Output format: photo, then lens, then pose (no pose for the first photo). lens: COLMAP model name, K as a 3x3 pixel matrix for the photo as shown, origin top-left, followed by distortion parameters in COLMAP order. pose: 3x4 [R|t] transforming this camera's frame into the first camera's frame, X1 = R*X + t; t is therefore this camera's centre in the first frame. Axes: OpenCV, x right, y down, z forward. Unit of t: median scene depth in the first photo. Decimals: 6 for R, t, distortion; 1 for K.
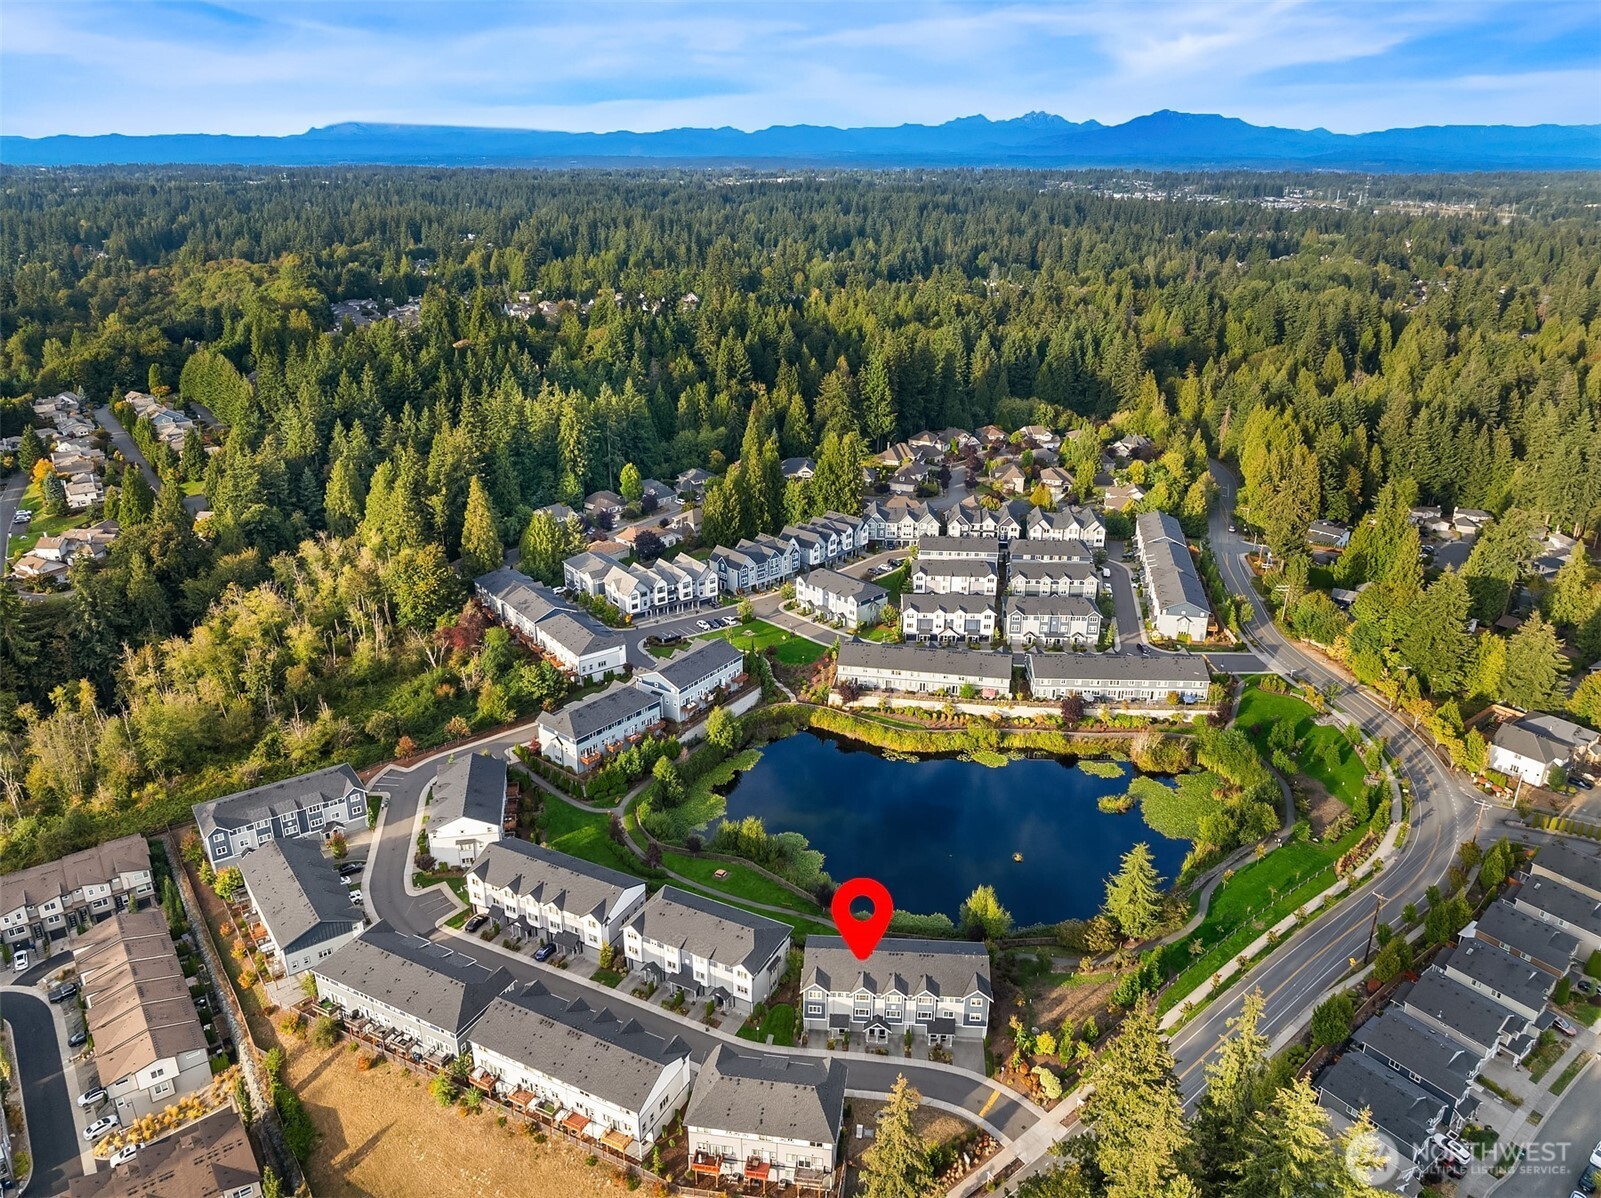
lens RADIAL K [[1132.8, 0, 795.7], [0, 1132.8, 600.5], [0, 0, 1]] dist [-0.032509, -0.002921]
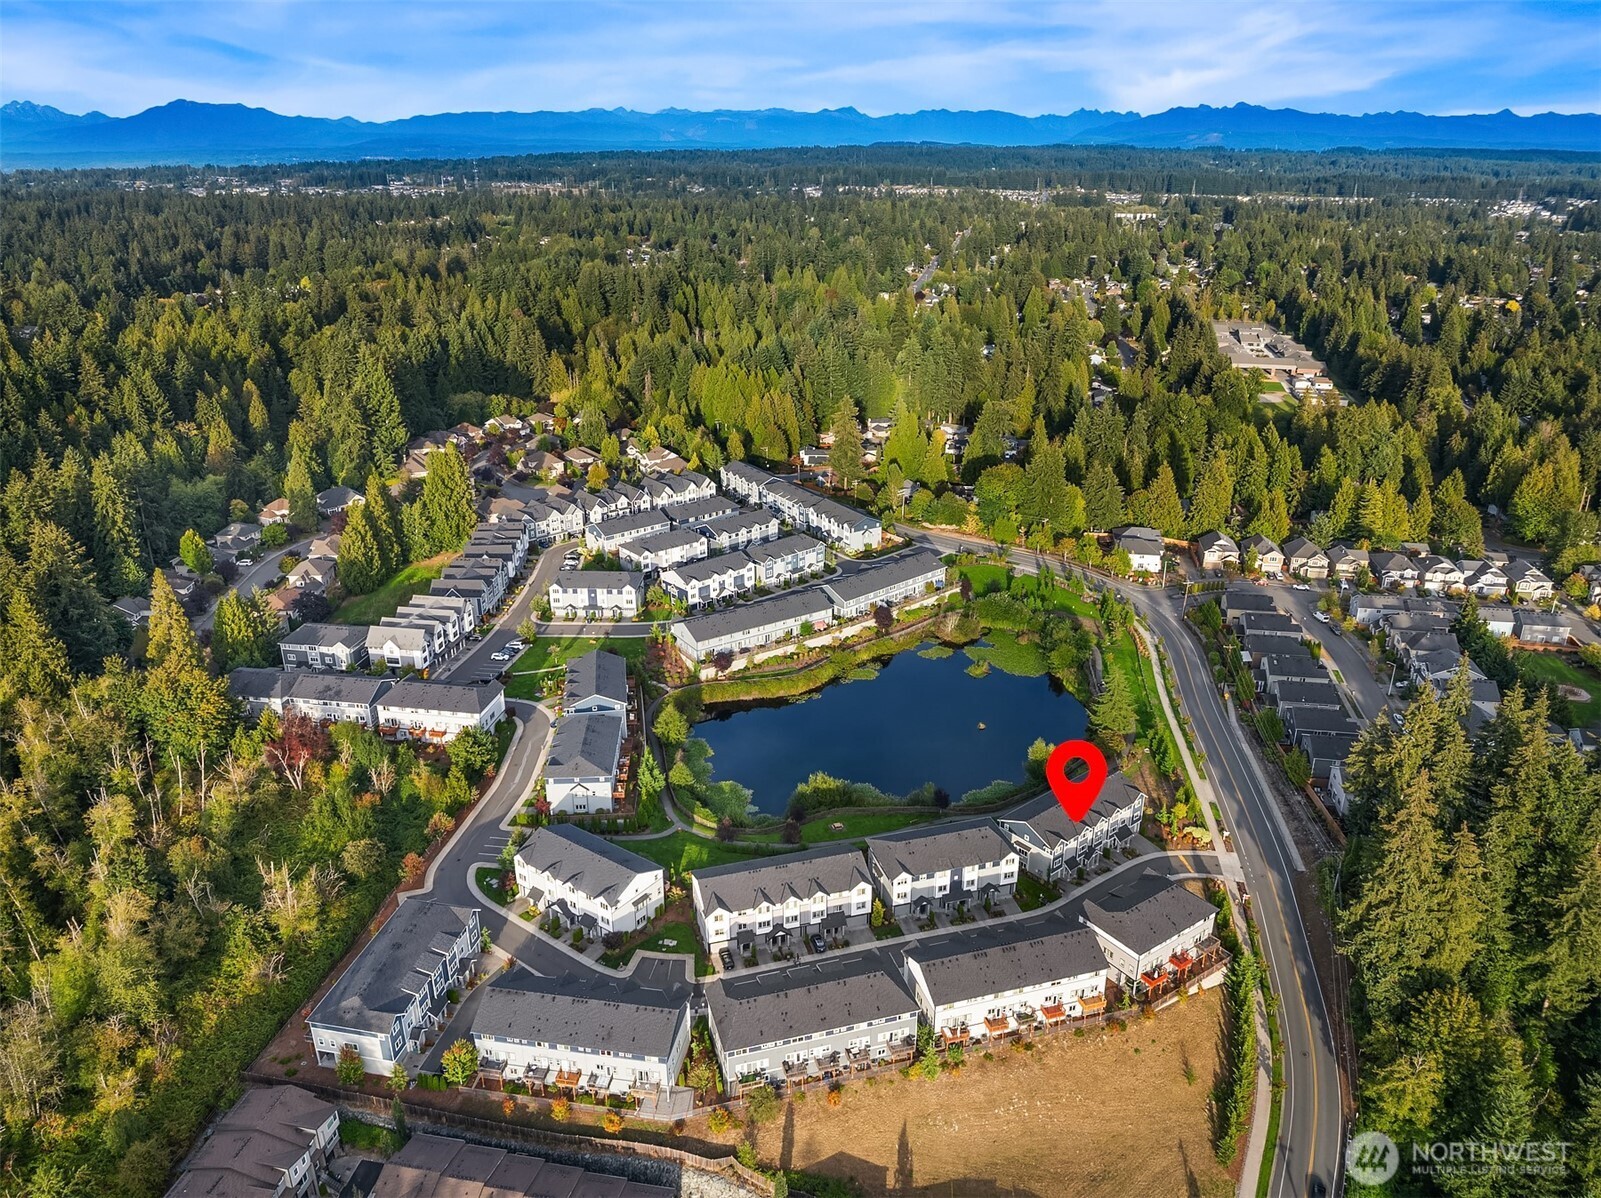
lens RADIAL K [[1132.8, 0, 803.5], [0, 1132.8, 602.6], [0, 0, 1]] dist [-0.032509, -0.002921]
pose [[0.727304, -0.264901, 0.633132, -0.520383], [0.259293, 0.960195, 0.103883, -0.057802], [-0.635449, 0.088612, 0.767041, 0.138504]]
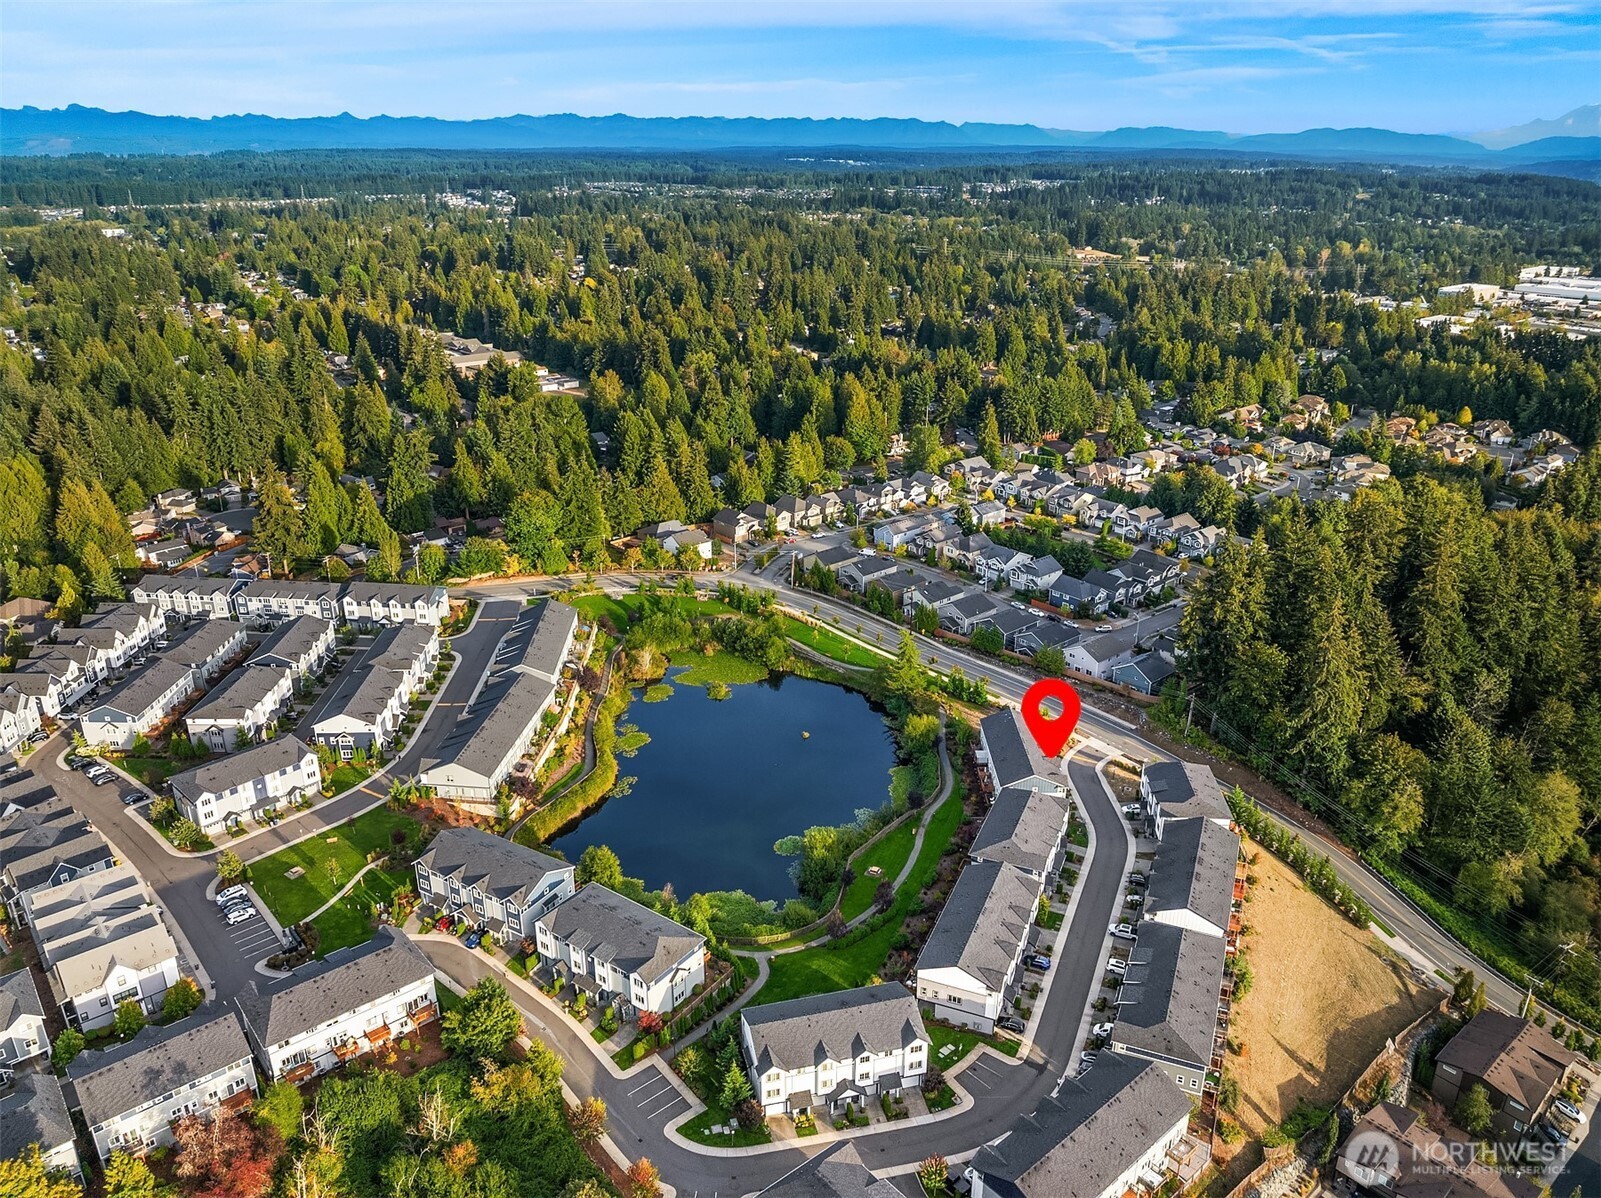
lens RADIAL K [[1132.8, 0, 801.2], [0, 1132.8, 600.1], [0, 0, 1]] dist [-0.032509, -0.002921]
pose [[-0.058485, -0.378611, 0.923706, -0.657658], [0.371467, 0.850592, 0.372163, -0.262188], [-0.926602, 0.364893, 0.090895, 0.651501]]
